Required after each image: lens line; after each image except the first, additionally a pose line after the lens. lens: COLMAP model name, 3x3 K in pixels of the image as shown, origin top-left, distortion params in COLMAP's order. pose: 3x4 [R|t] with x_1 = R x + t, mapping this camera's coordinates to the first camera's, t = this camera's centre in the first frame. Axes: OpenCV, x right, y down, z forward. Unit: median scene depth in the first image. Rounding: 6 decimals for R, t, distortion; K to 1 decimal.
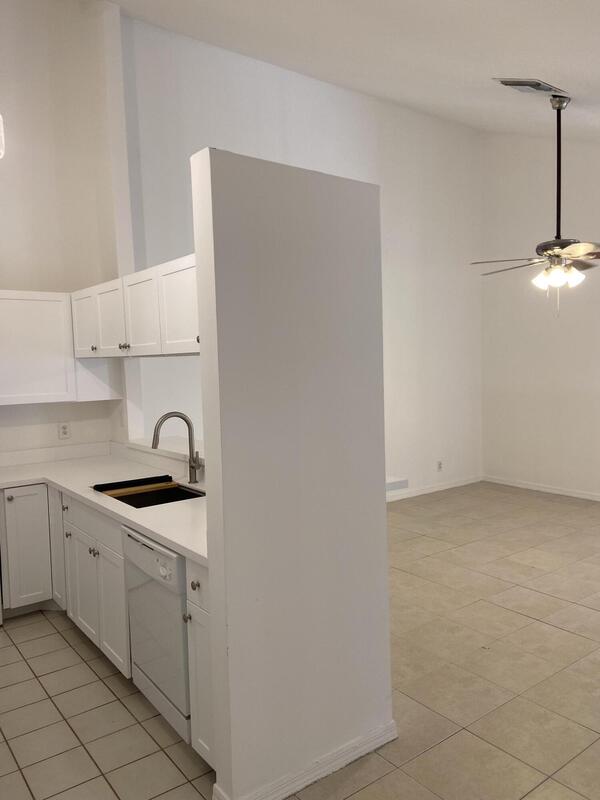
lens RADIAL K [[607.0, 0, 296.0], [0, 607.0, 402.5], [0, 0, 1]] dist [0.237981, -0.325235]
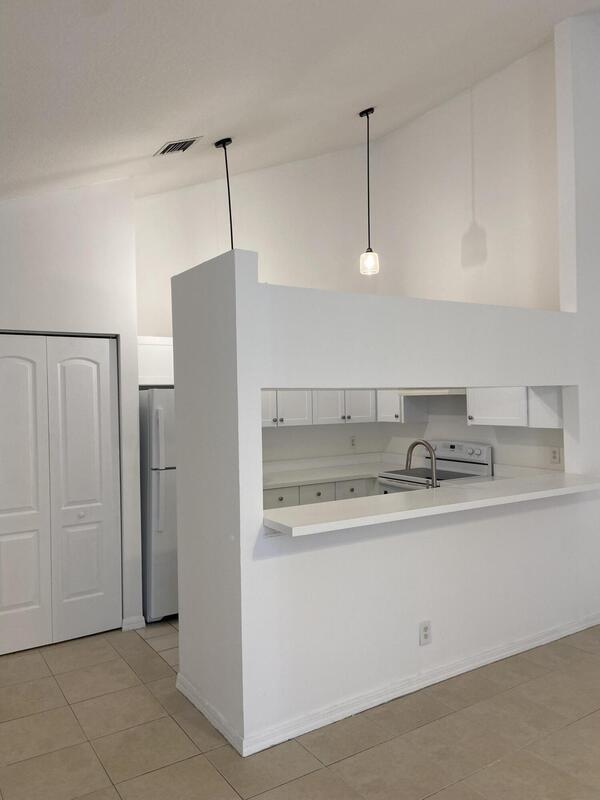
lens RADIAL K [[609.3, 0, 300.0], [0, 609.3, 400.0], [0, 0, 1]] dist [0.137919, -0.195956]
pose [[-0.071378, 0.031896, -0.996939, 0.729427], [-0.042492, 0.998484, 0.034988, -0.068669], [0.996544, 0.044859, -0.069915, 0.704508]]
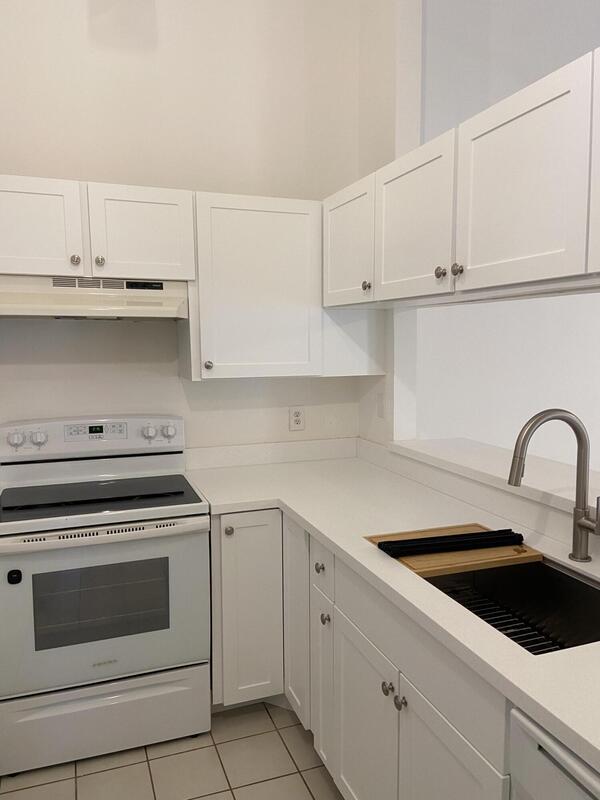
lens RADIAL K [[609.3, 0, 300.0], [0, 609.3, 400.0], [0, 0, 1]] dist [0.137919, -0.195956]
pose [[0.962185, 0.049218, -0.267914, -0.210337], [-0.039486, 0.998354, 0.041596, -0.002327], [0.269520, -0.029445, 0.962544, 0.402747]]
